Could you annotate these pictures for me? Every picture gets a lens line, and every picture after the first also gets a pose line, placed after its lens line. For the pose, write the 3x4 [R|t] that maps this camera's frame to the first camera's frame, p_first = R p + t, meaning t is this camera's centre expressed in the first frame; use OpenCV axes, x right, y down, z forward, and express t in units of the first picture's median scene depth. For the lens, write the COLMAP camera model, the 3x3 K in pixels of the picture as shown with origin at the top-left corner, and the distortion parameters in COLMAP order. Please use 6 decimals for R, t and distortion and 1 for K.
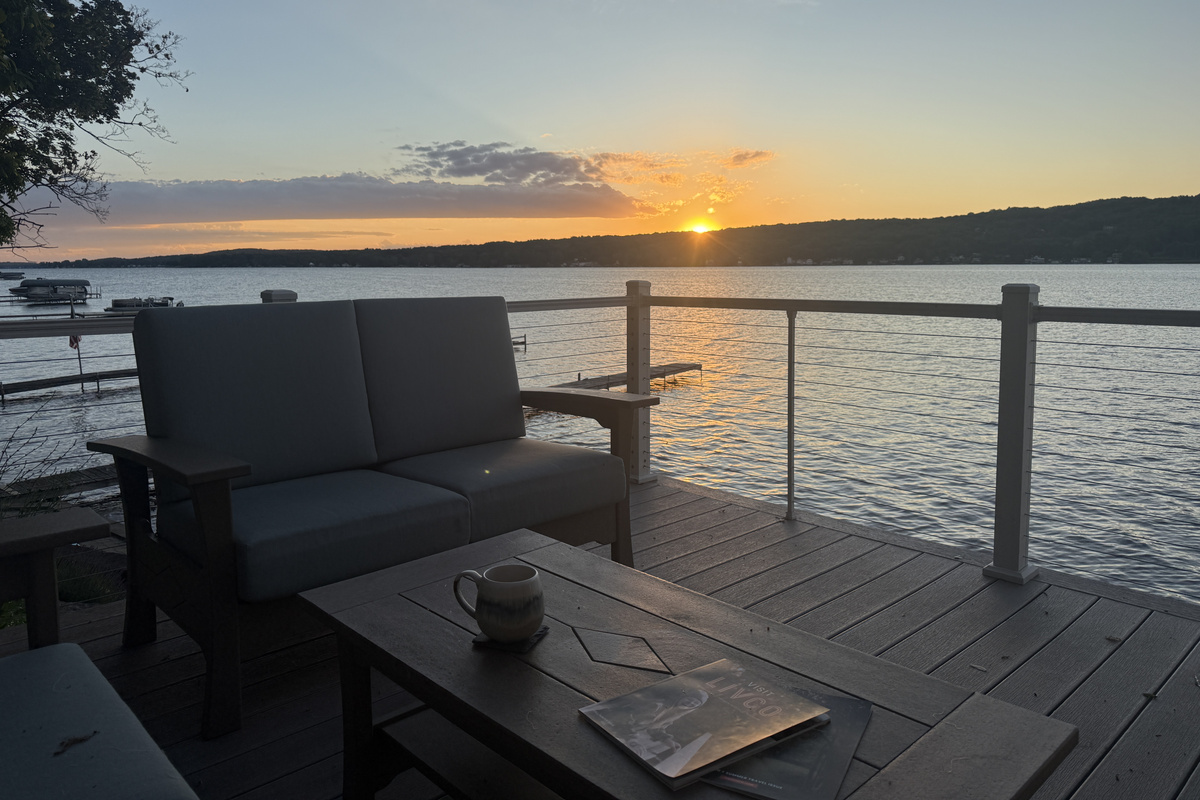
lens RADIAL K [[838.8, 0, 599.5], [0, 838.8, 344.5], [0, 0, 1]] dist [0.171594, -0.325085]
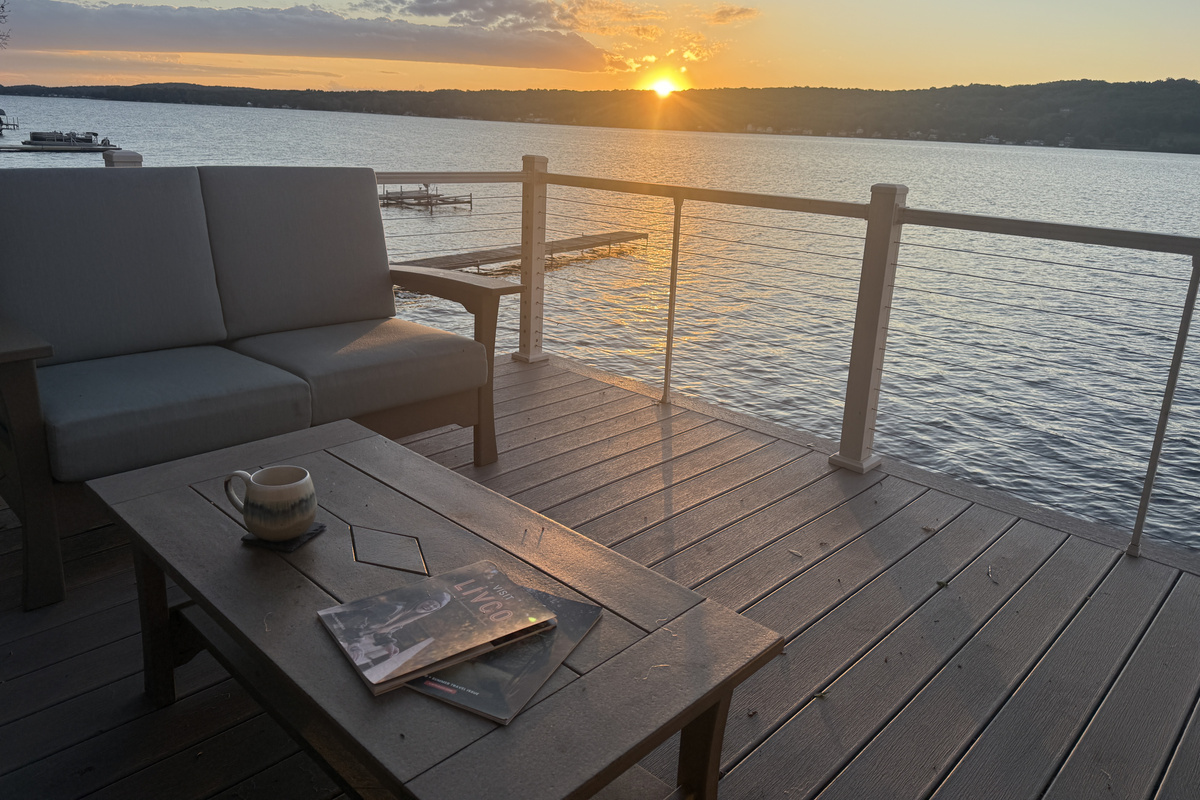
lens RADIAL K [[838.8, 0, 599.5], [0, 838.8, 344.5], [0, 0, 1]] dist [0.171594, -0.325085]
pose [[0.997532, 0.036883, 0.059740, 0.180235], [-0.045996, 0.986177, 0.159181, -0.052577], [-0.053044, -0.161536, 0.985440, 0.014337]]
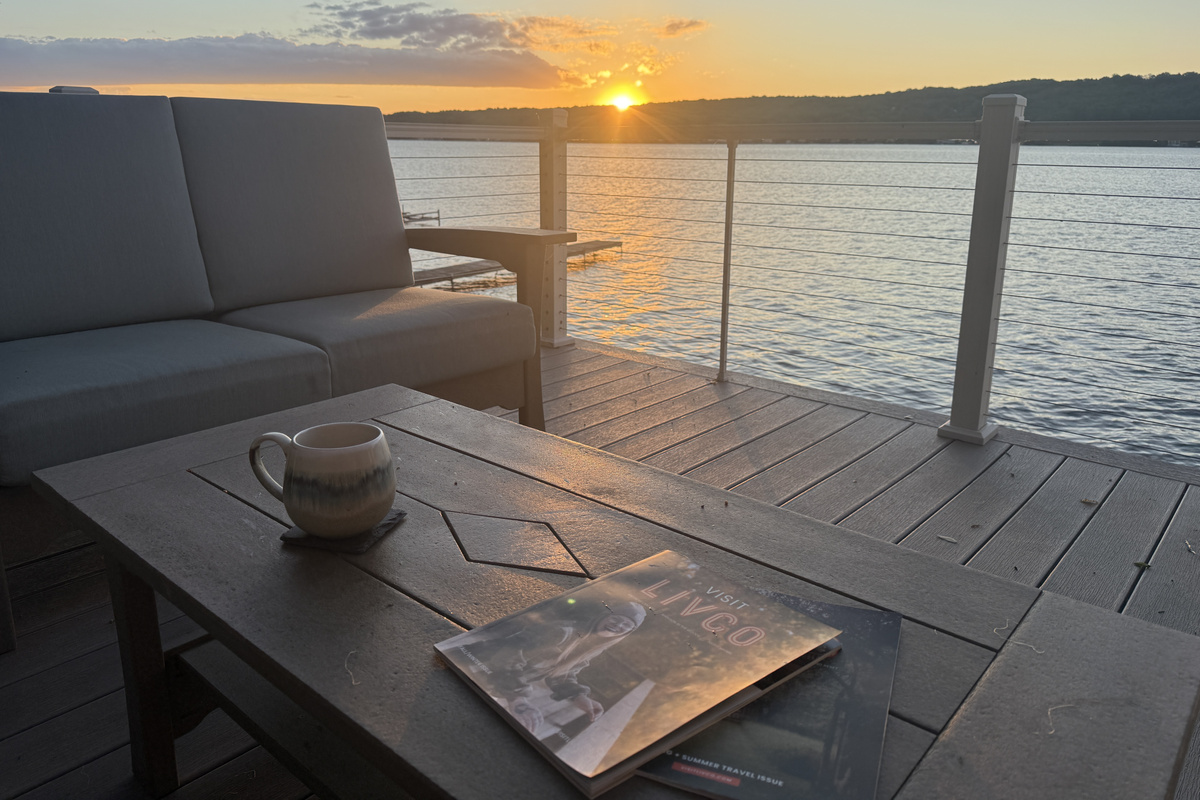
lens RADIAL K [[838.8, 0, 599.5], [0, 838.8, 344.5], [0, 0, 1]] dist [0.171594, -0.325085]
pose [[0.995458, -0.007932, 0.094875, 0.027101], [-0.005430, 0.990171, 0.139760, 0.098319], [-0.095051, -0.139640, 0.985630, 0.317772]]
